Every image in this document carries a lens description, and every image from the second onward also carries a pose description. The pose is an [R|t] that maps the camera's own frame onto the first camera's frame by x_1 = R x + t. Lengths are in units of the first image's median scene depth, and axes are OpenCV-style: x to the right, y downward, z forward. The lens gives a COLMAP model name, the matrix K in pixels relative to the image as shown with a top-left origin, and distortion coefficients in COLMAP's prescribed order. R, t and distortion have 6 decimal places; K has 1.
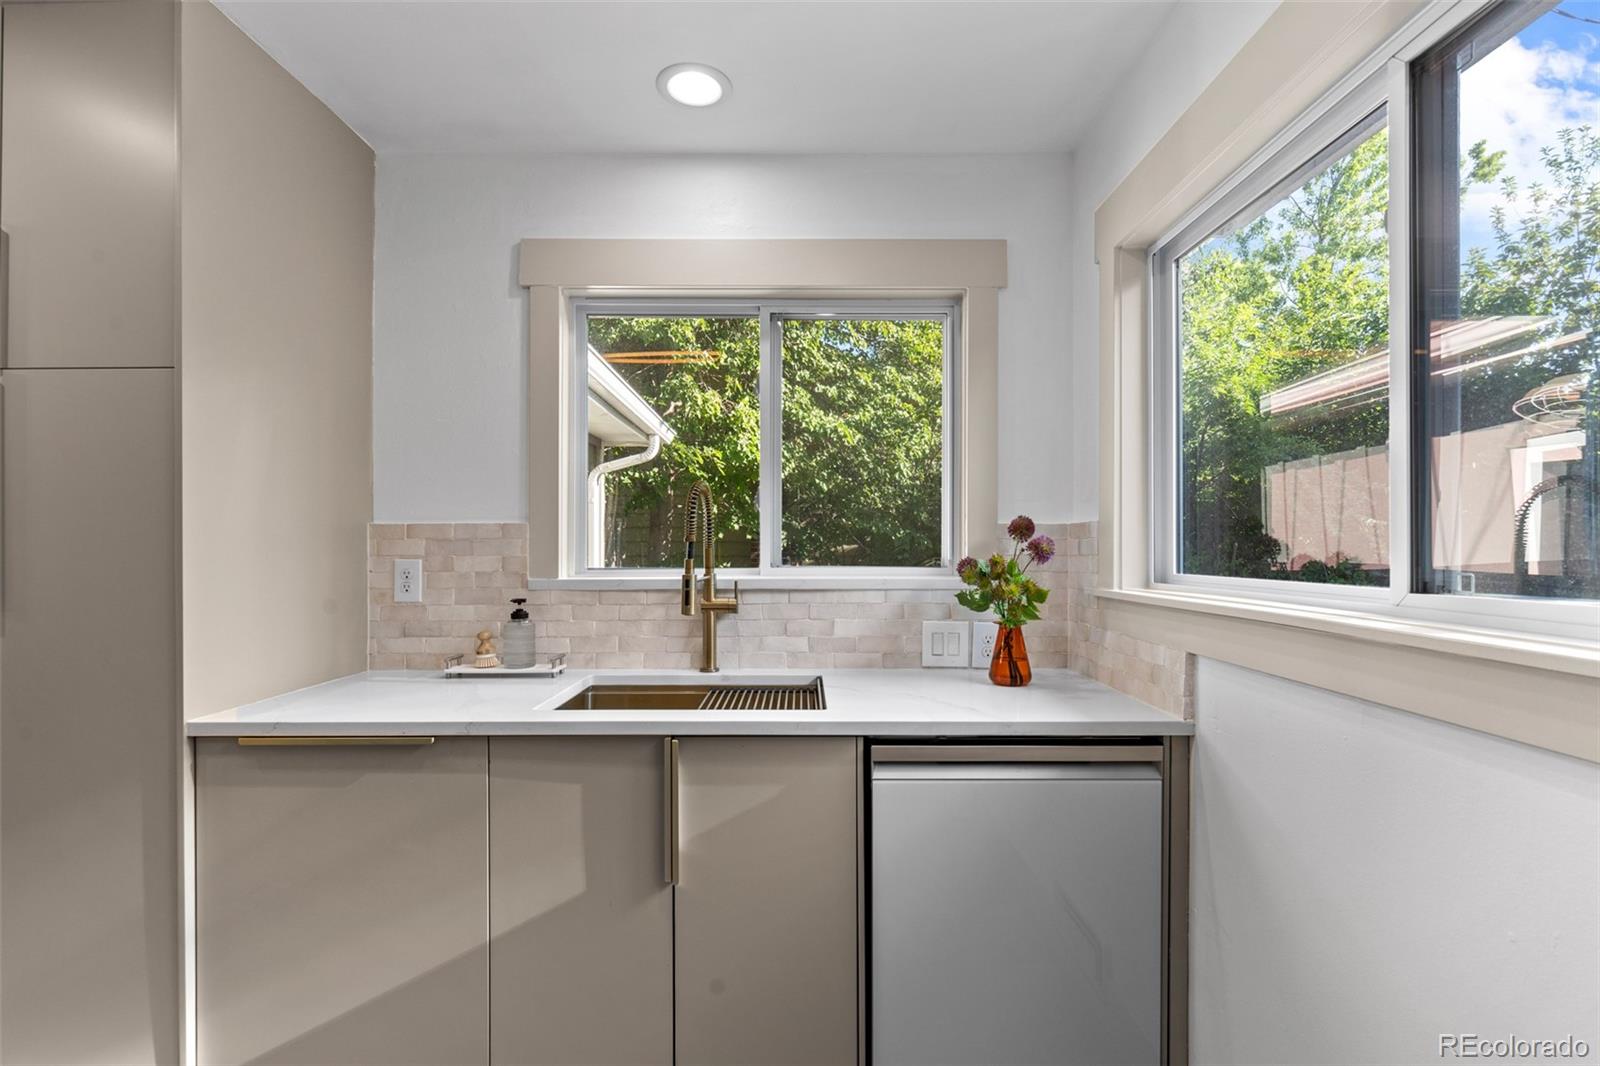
lens RADIAL K [[717.9, 0, 815.0], [0, 717.9, 540.7], [0, 0, 1]] dist [0.004276, -0.000363]
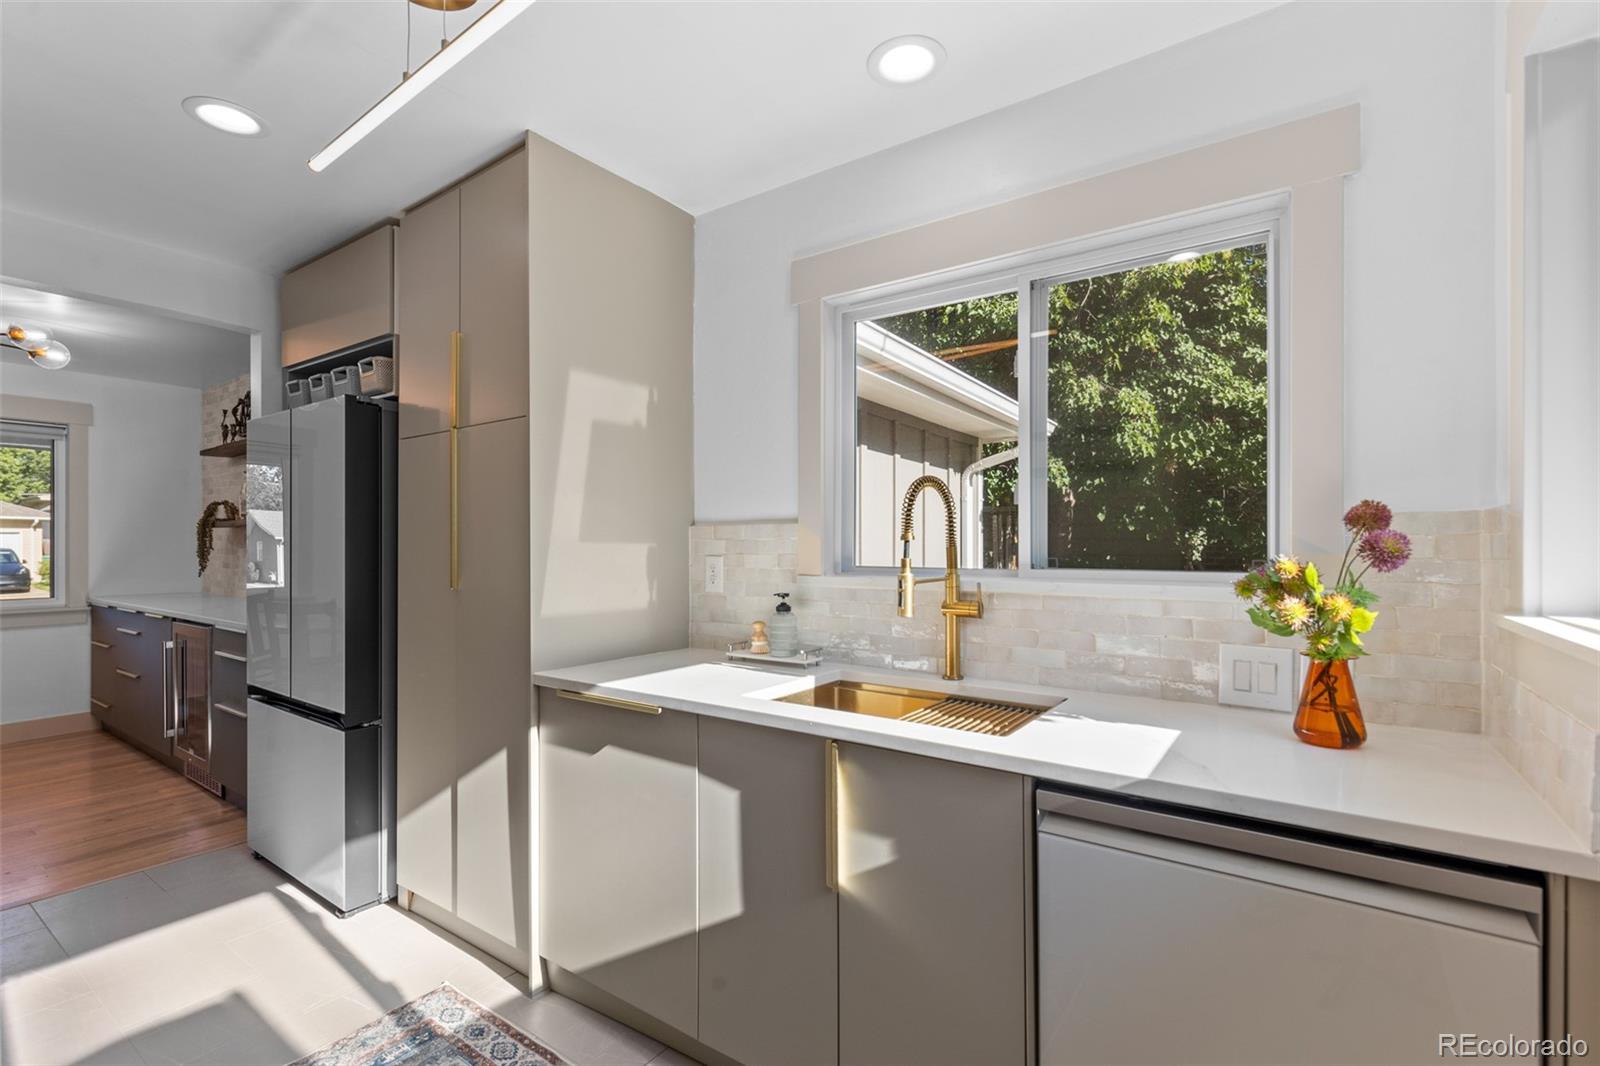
lens RADIAL K [[717.9, 0, 804.1], [0, 717.9, 539.5], [0, 0, 1]] dist [0.004276, -0.000363]
pose [[0.818201, -0.004677, -0.574913, 0.238017], [0.004586, 0.999988, -0.001608, 0.001094], [0.574914, -0.001320, 0.818213, 0.129457]]
